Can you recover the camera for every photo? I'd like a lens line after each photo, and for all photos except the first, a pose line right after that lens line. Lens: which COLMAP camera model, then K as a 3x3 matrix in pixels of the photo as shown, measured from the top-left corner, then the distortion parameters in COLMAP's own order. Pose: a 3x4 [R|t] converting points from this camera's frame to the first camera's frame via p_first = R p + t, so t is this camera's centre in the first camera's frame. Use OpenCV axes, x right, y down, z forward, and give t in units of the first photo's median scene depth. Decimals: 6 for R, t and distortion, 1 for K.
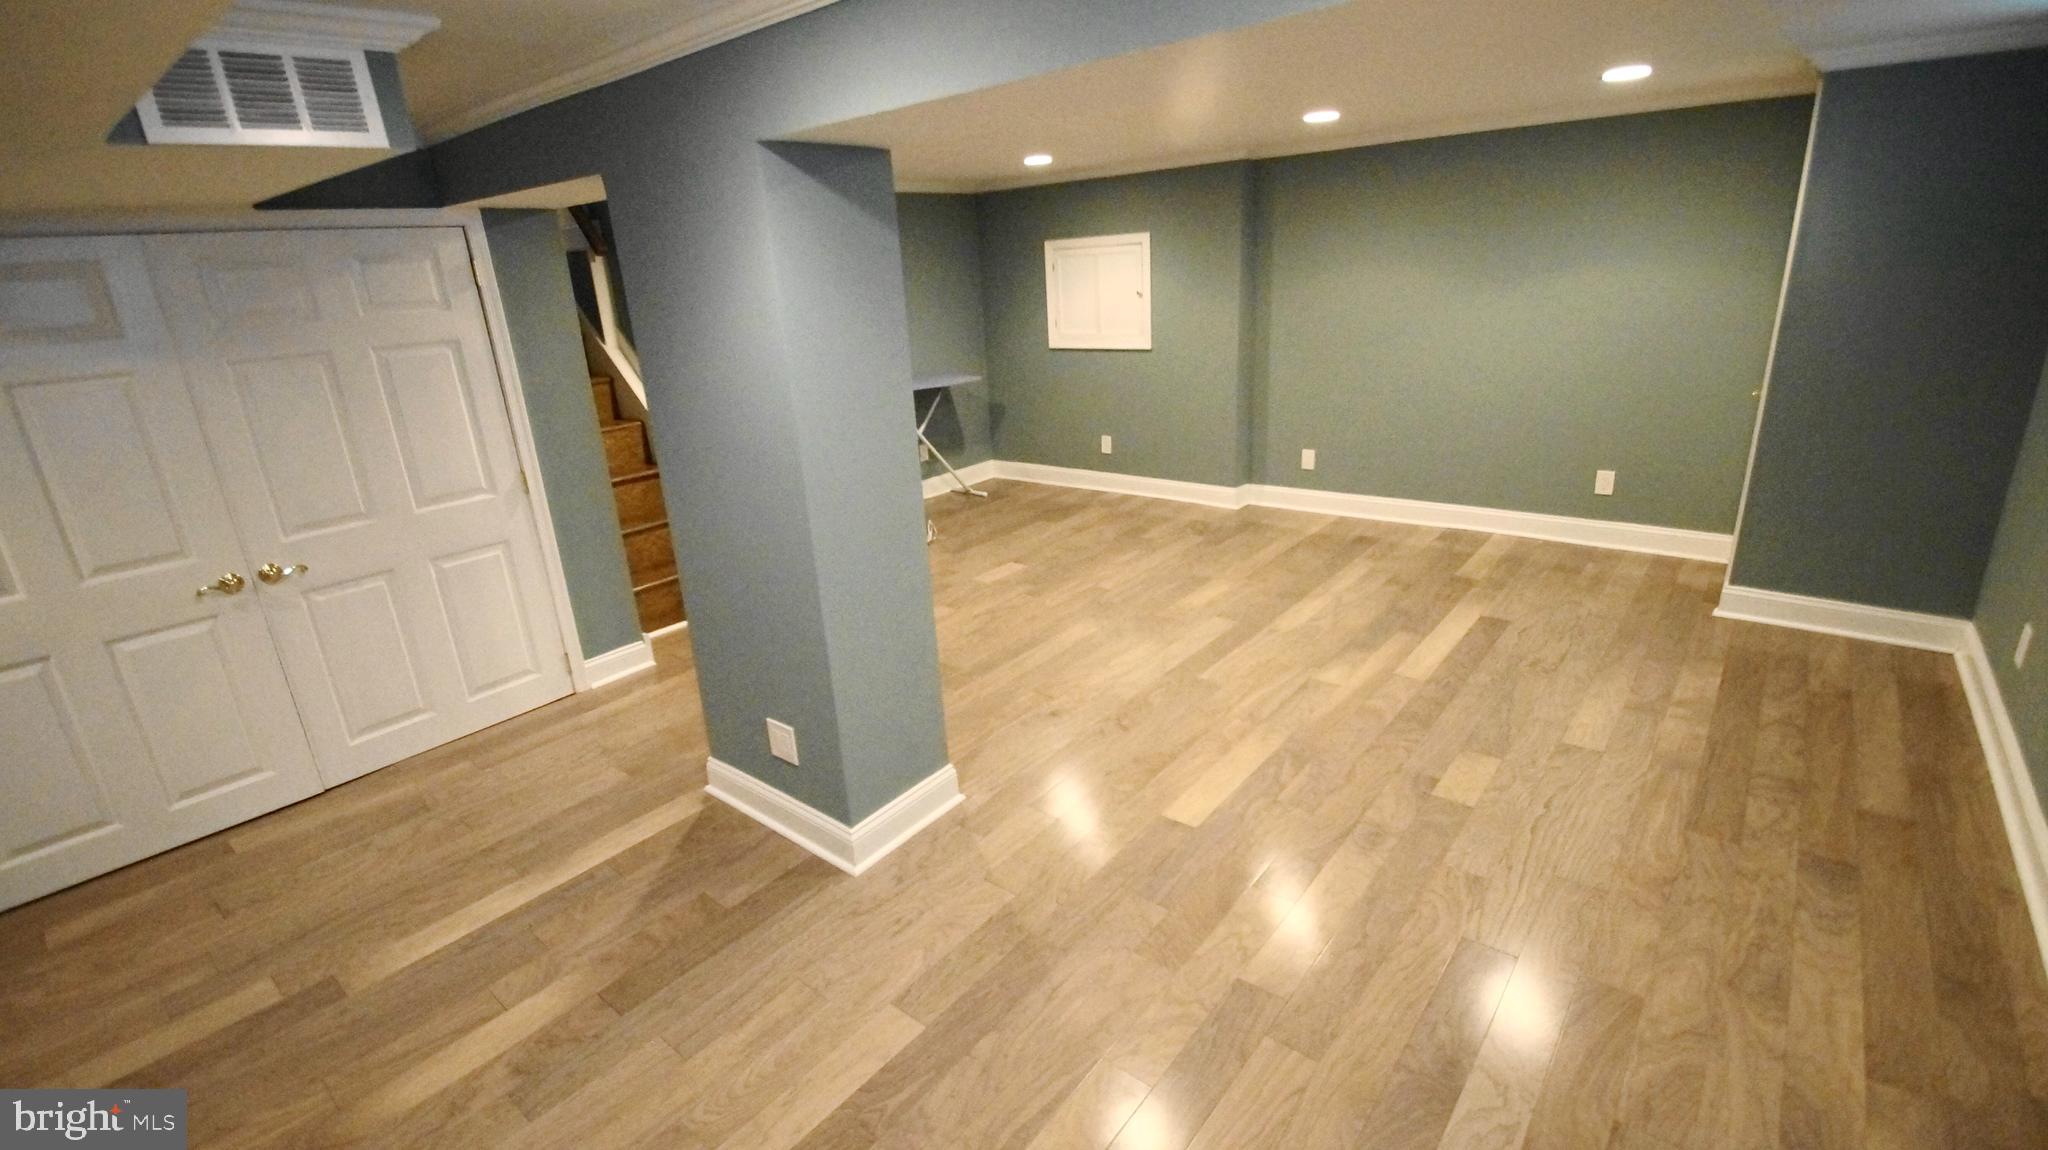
lens RADIAL K [[910.0, 0, 1020.7], [0, 910.0, 569.6], [0, 0, 1]] dist [0.007484, -0.012904]
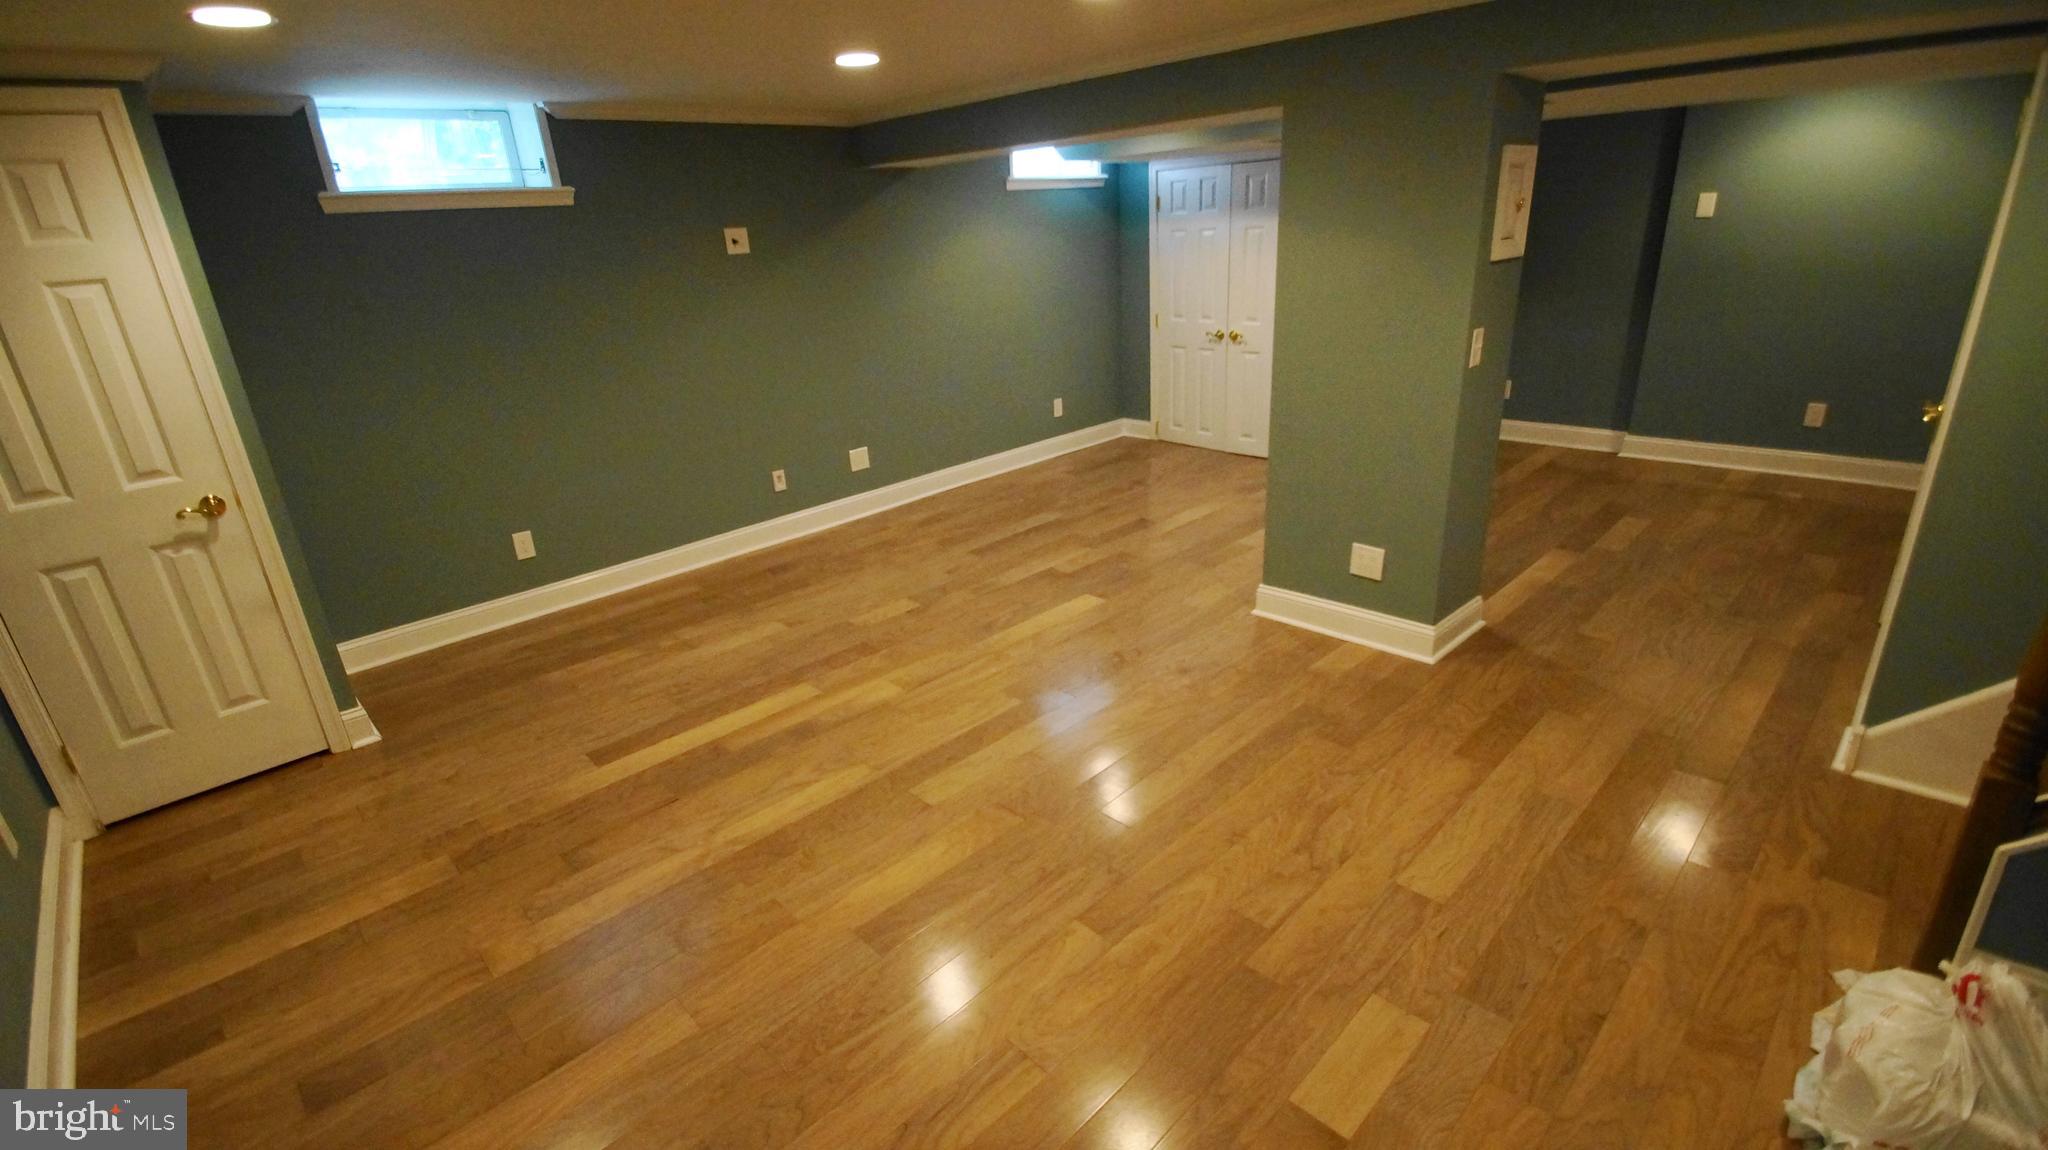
lens RADIAL K [[910.0, 0, 1019.7], [0, 910.0, 568.3], [0, 0, 1]] dist [0.007484, -0.012904]
pose [[-0.987134, 0.069485, 0.144008, 0.058634], [0.145291, 0.765844, 0.626397, -0.517399], [-0.066763, 0.639261, -0.766086, 1.540915]]
